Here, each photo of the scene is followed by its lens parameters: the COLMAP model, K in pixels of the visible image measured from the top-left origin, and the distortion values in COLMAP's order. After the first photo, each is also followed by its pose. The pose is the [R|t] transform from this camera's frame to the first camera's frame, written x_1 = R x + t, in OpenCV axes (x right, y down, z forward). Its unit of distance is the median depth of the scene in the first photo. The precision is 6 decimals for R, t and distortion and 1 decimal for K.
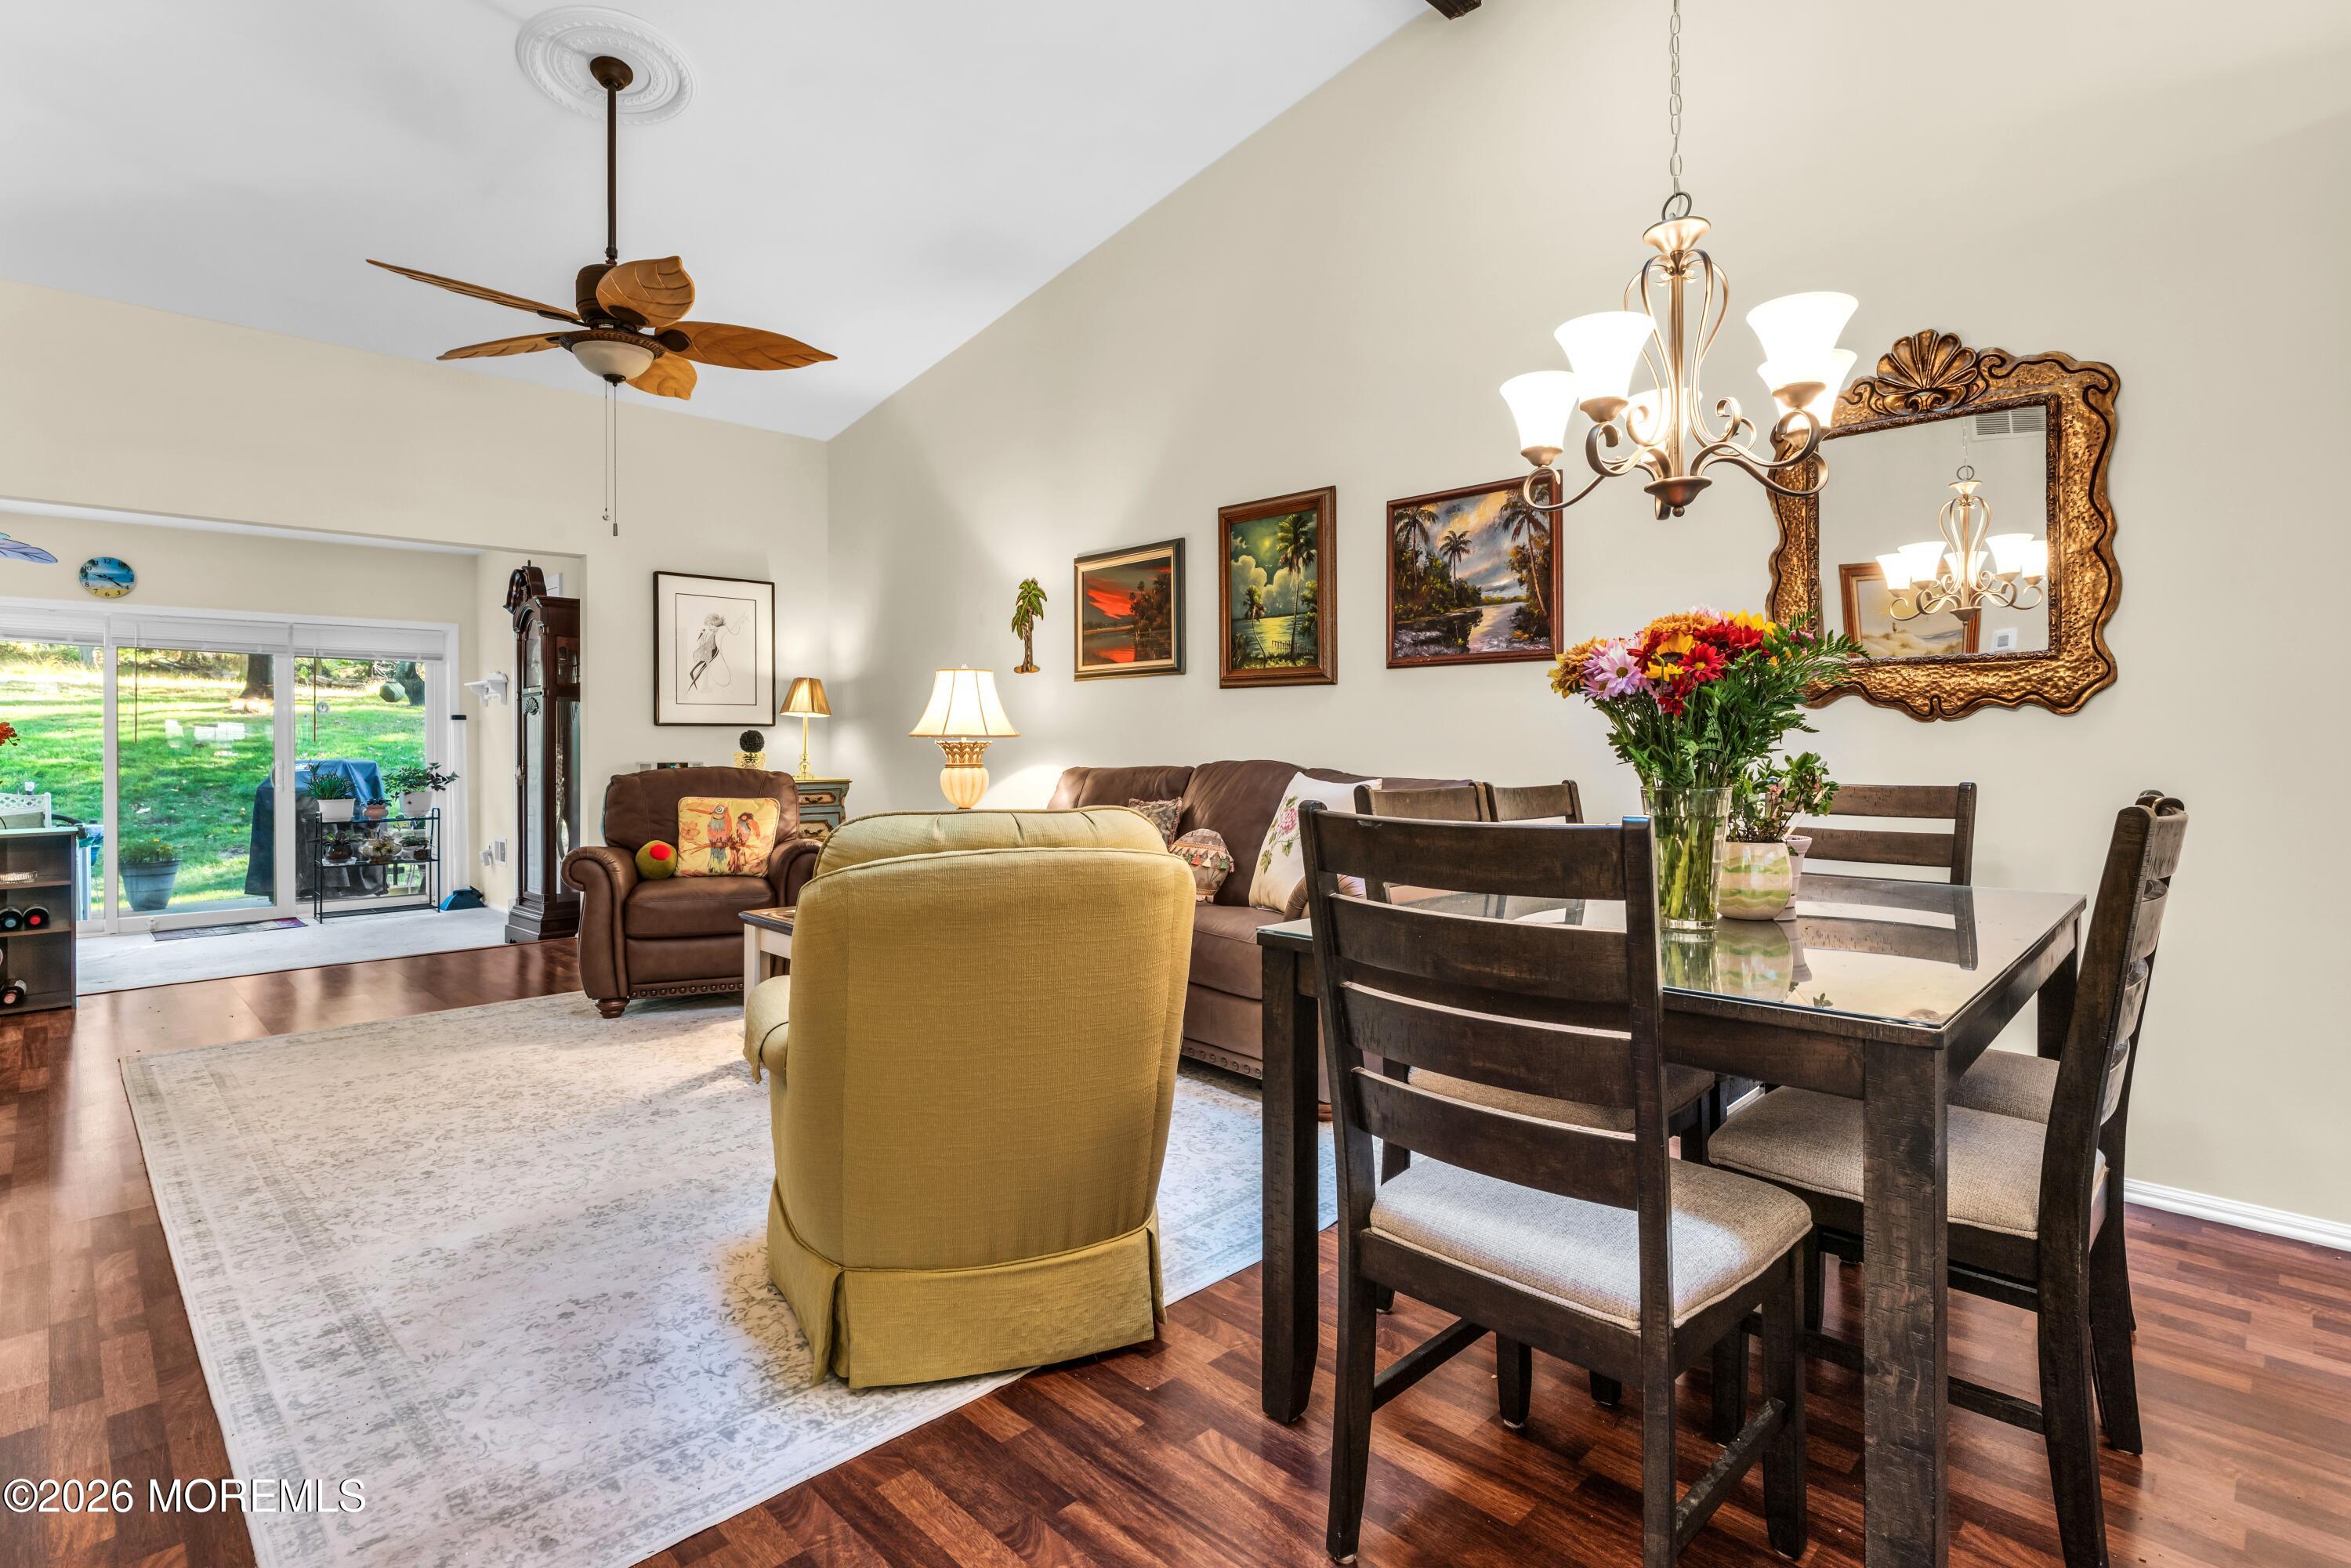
lens RADIAL K [[1147.2, 0, 1171.4], [0, 1147.2, 745.9], [0, 0, 1]] dist [-0.002182, 0.000807]
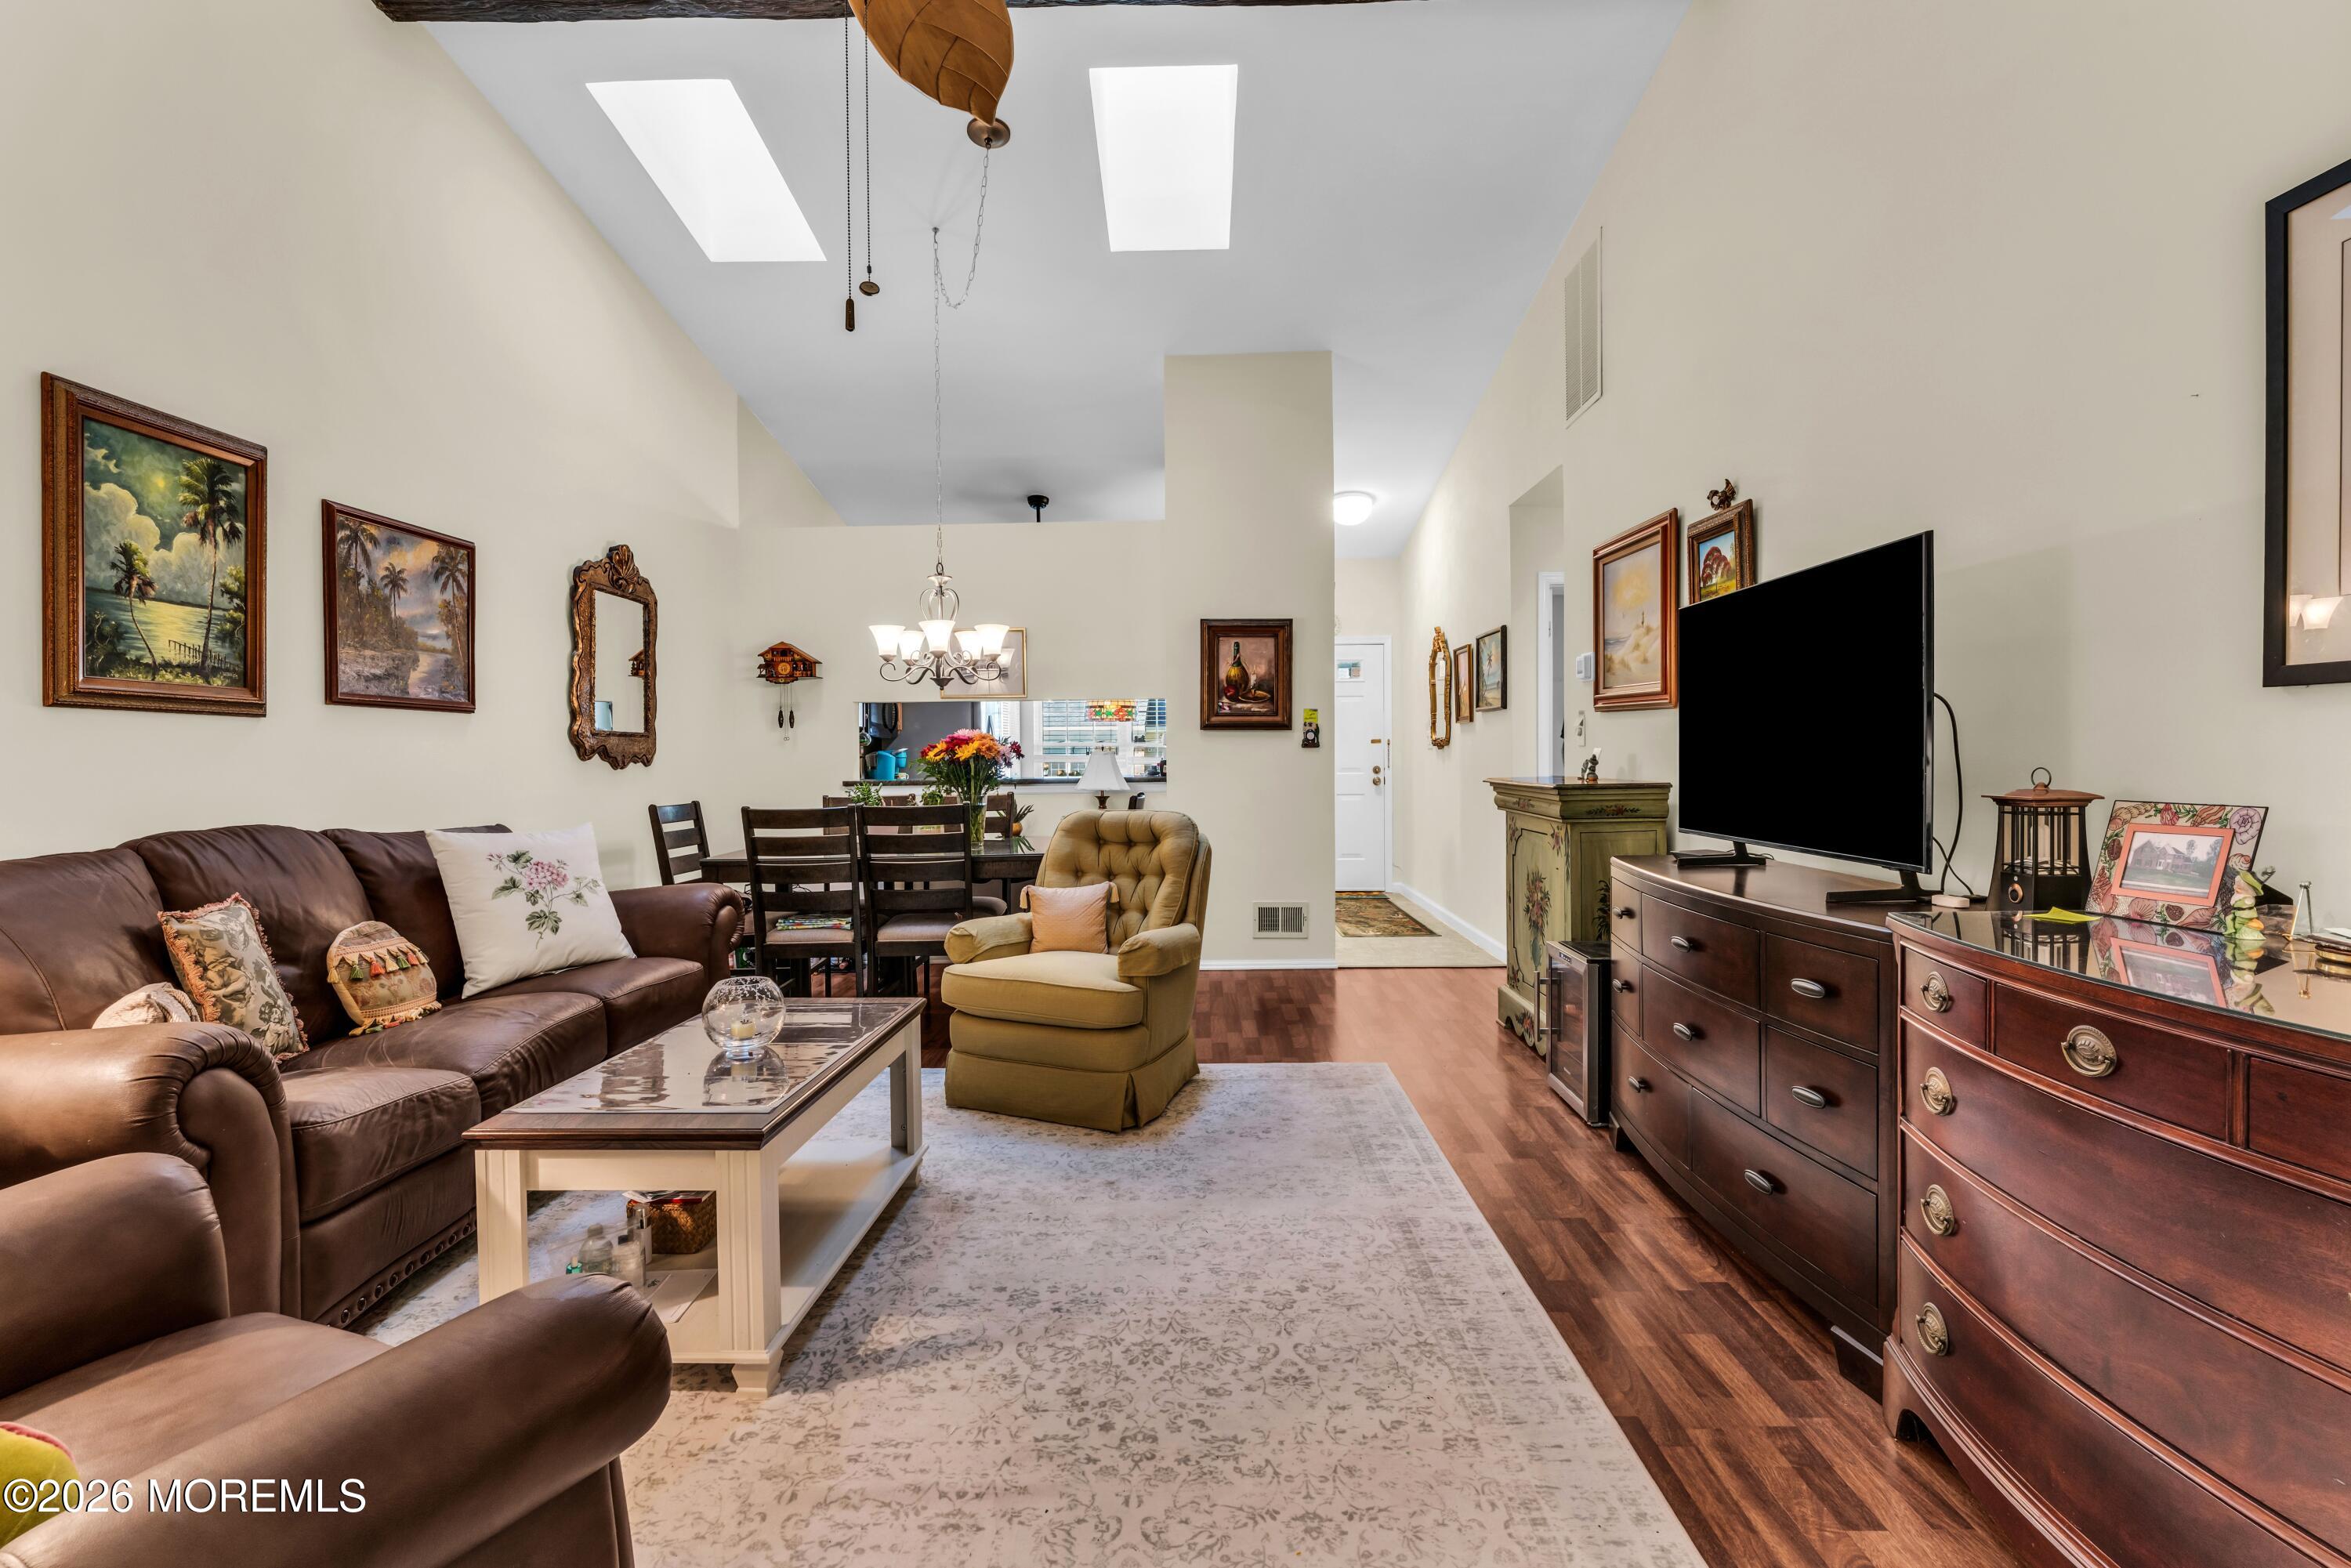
lens RADIAL K [[1138.8, 0, 1175.5], [0, 1138.8, 784.0], [0, 0, 1]] dist [-0.003485, -0.000978]
pose [[-0.701264, -0.009834, 0.712834, -0.744718], [0.011396, 0.999622, 0.025002, -0.021354], [-0.712810, 0.025657, -0.700887, 1.038918]]
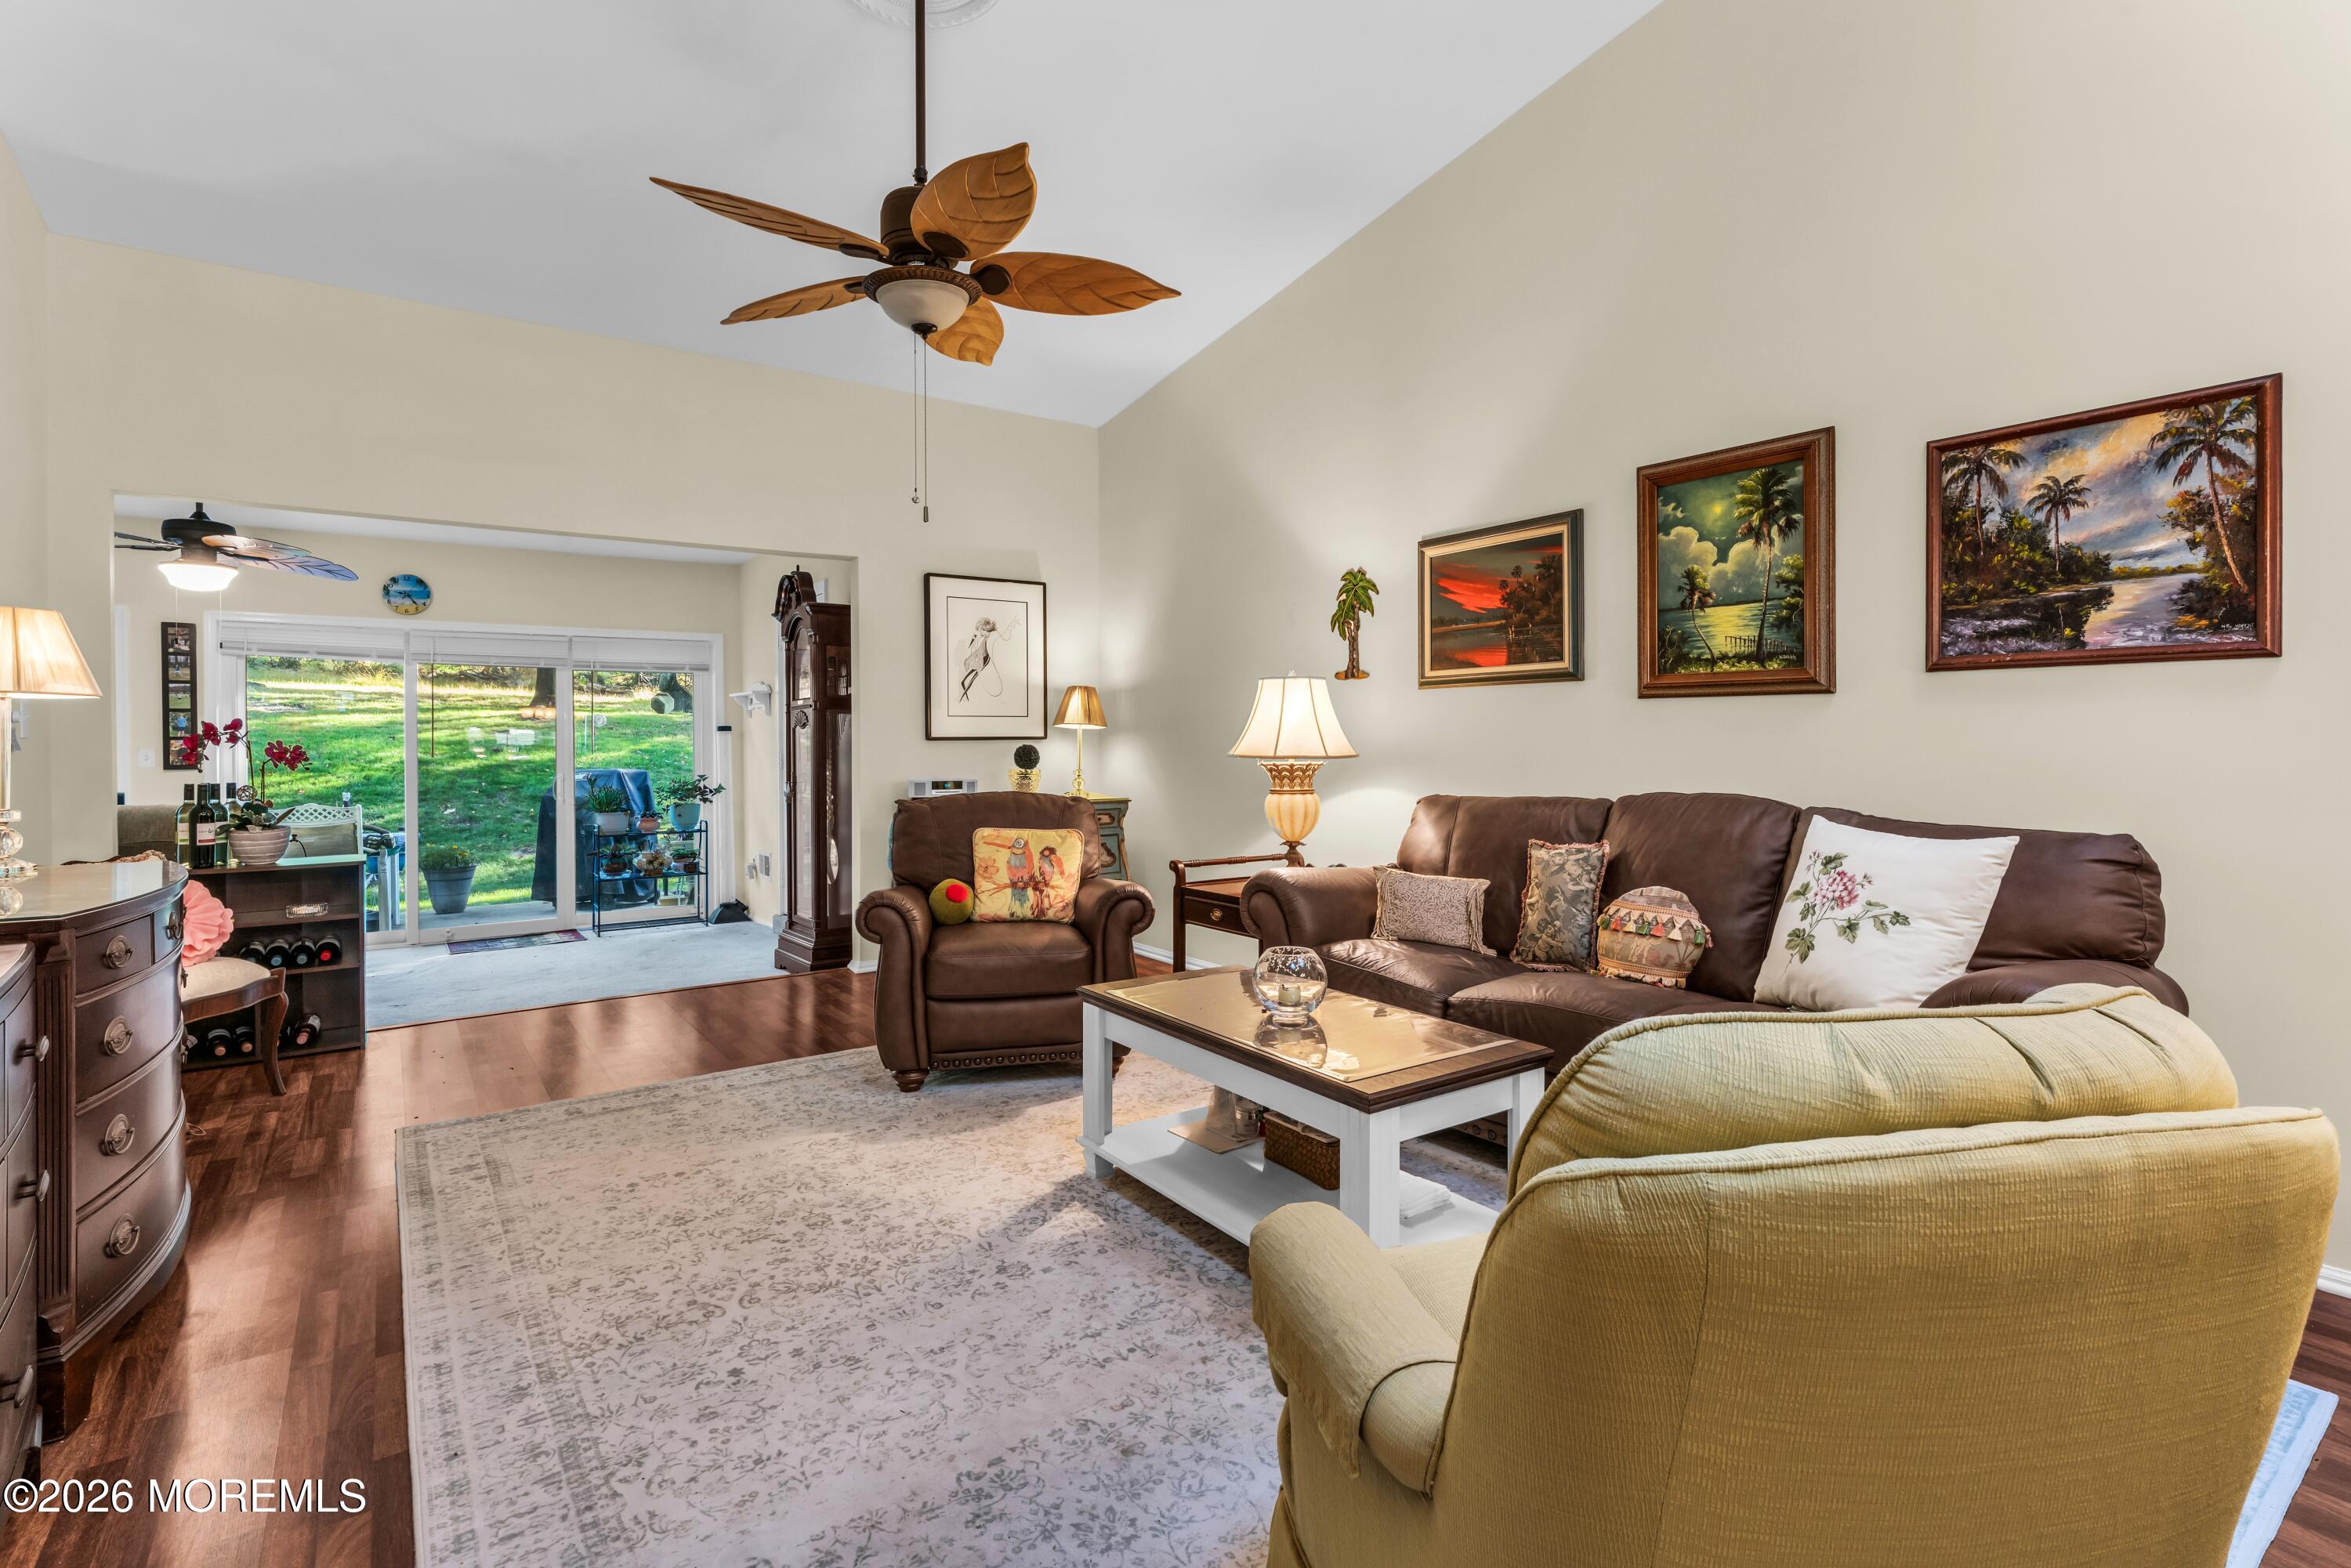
lens RADIAL K [[1108.7, 0, 1178.9], [0, 1108.7, 745.6], [0, 0, 1]] dist [-0.002218, -0.000666]
pose [[0.988095, -0.002477, -0.153823, -0.158533], [0.002973, 0.999991, 0.003001, -0.021734], [0.153814, -0.003422, 0.988094, 0.210290]]
